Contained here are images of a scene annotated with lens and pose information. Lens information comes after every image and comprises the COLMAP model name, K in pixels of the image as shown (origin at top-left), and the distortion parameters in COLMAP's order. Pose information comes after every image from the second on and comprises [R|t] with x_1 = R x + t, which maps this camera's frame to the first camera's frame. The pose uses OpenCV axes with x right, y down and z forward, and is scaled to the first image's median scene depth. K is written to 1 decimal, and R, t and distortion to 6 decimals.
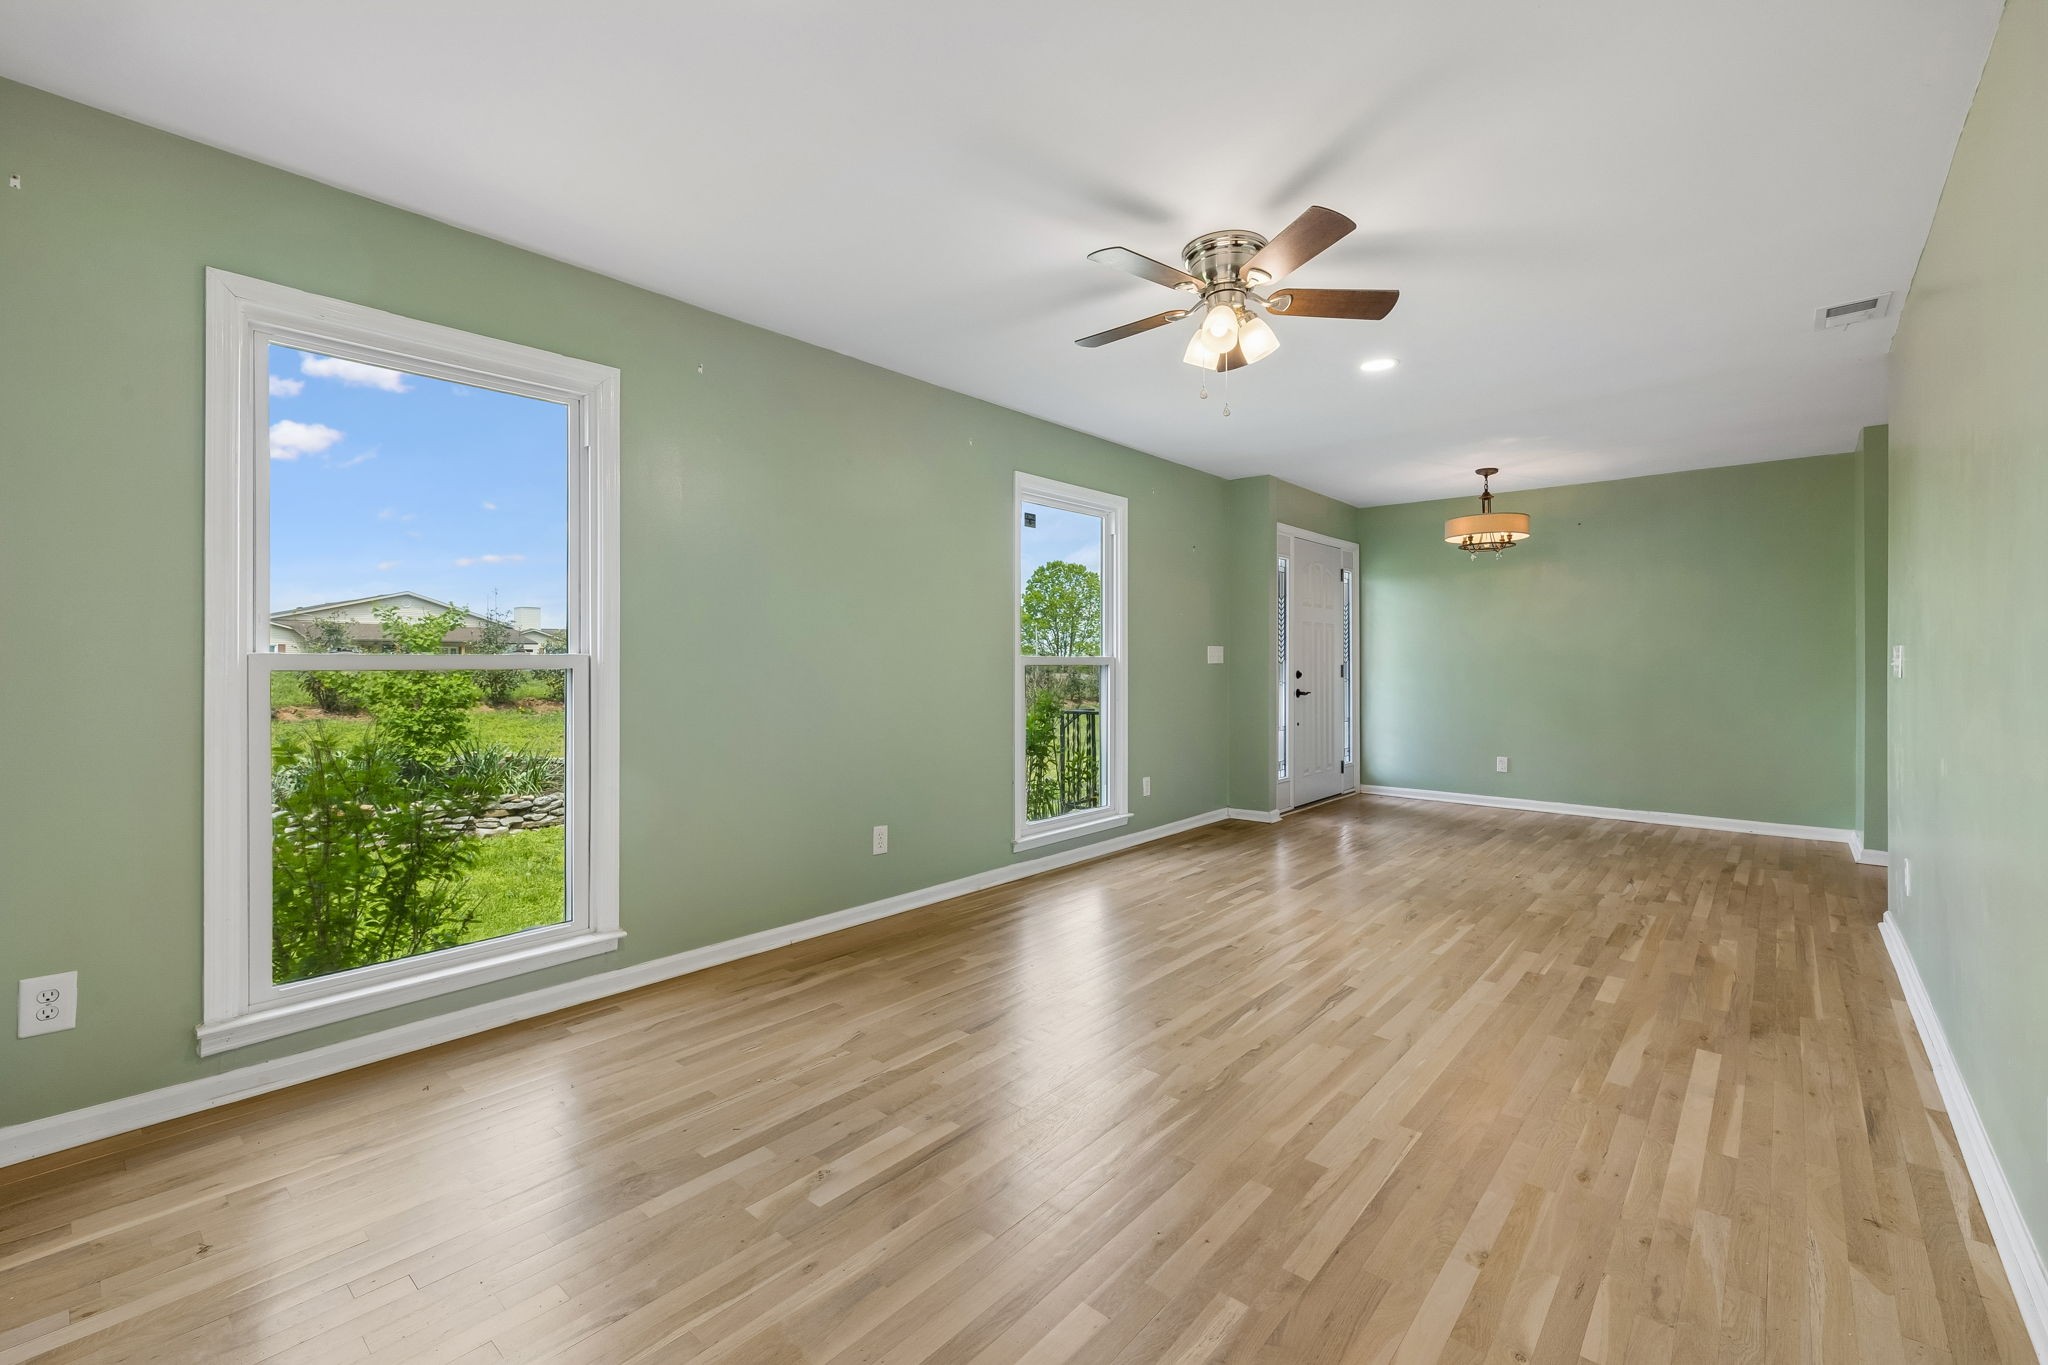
lens RADIAL K [[867.2, 0, 1031.3], [0, 867.2, 655.2], [0, 0, 1]] dist [0.009541, -0.001156]
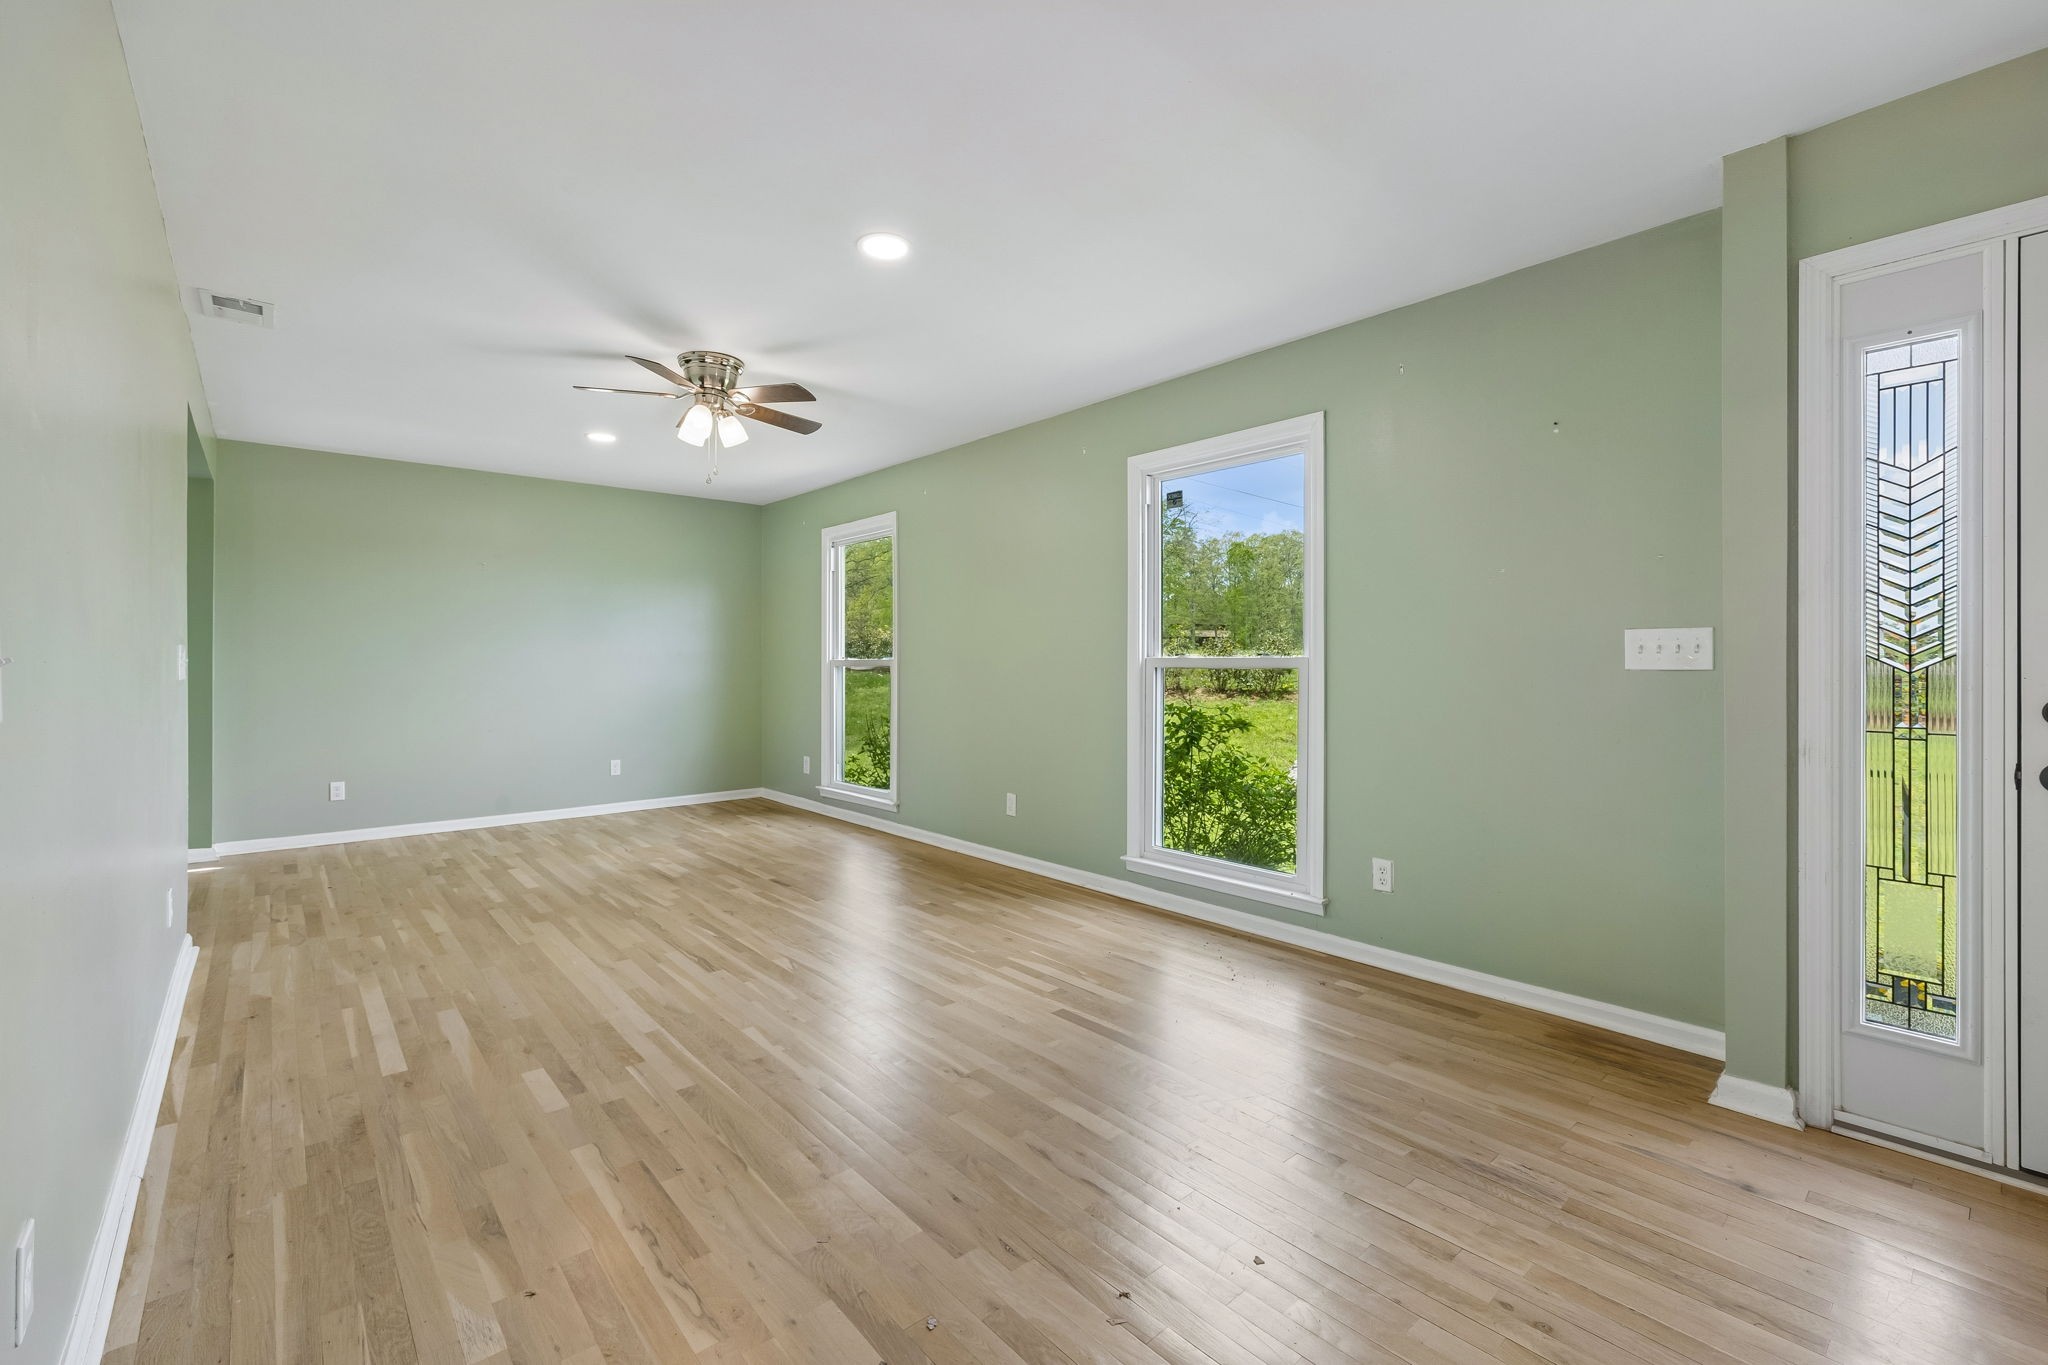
lens RADIAL K [[867.2, 0, 1036.0], [0, 867.2, 672.4], [0, 0, 1]] dist [0.009541, -0.001156]
pose [[-0.134881, 0.012515, -0.990783, 1.512144], [0.007837, 0.999902, 0.011563, 0.007901], [0.990831, -0.006205, -0.134966, 1.701439]]
